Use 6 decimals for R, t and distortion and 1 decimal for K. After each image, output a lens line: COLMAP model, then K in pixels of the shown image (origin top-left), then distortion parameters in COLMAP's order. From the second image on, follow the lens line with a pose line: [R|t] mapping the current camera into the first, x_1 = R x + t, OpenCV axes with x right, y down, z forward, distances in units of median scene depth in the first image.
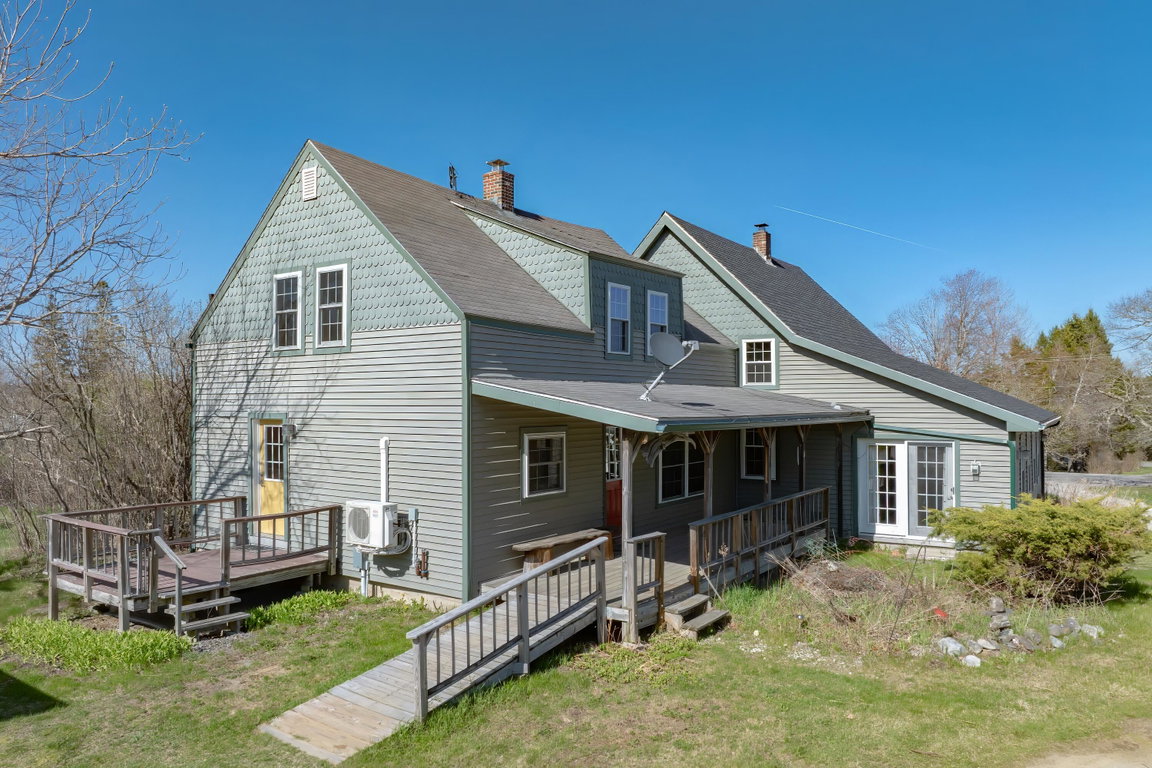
lens RADIAL K [[809.8, 0, 574.2], [0, 809.8, 383.9], [0, 0, 1]] dist [-0.033764, -0.000339]
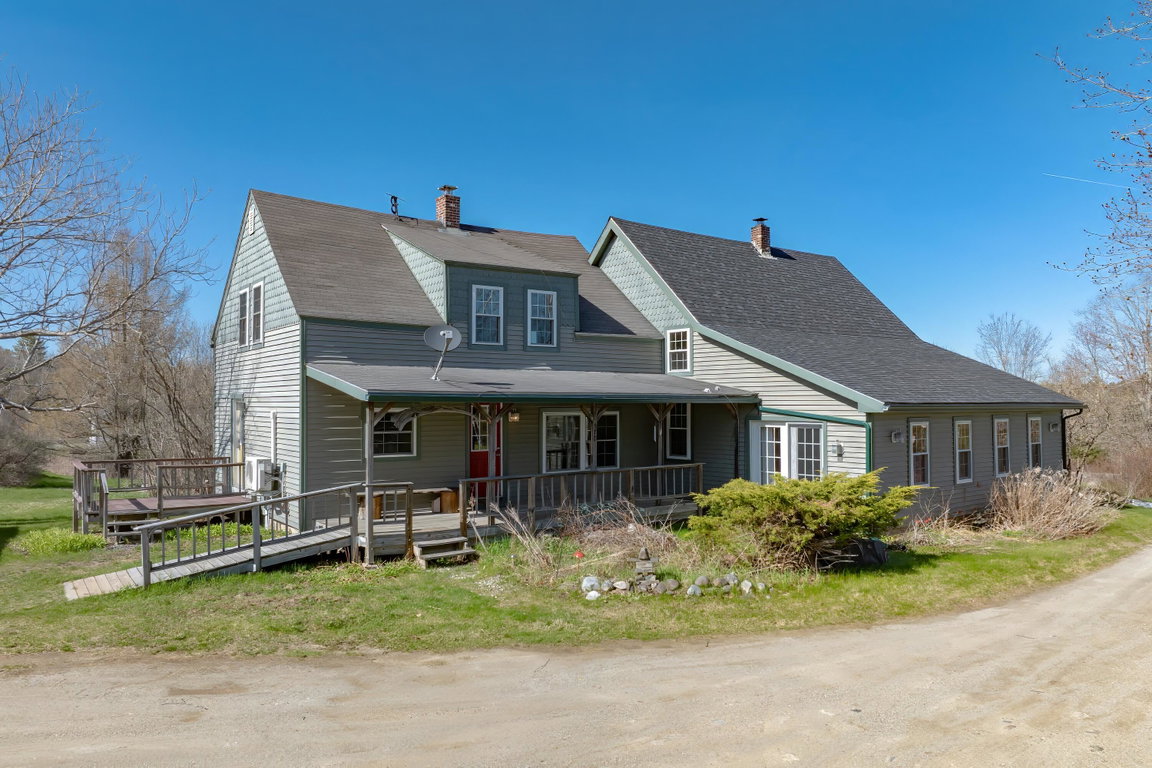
lens RADIAL K [[809.8, 0, 577.8], [0, 809.8, 386.7], [0, 0, 1]] dist [-0.033764, -0.000339]
pose [[0.948222, -0.006190, -0.317549, 0.488714], [0.006469, 0.999979, -0.000173, 0.022729], [0.317543, -0.001890, 0.948242, -0.075903]]
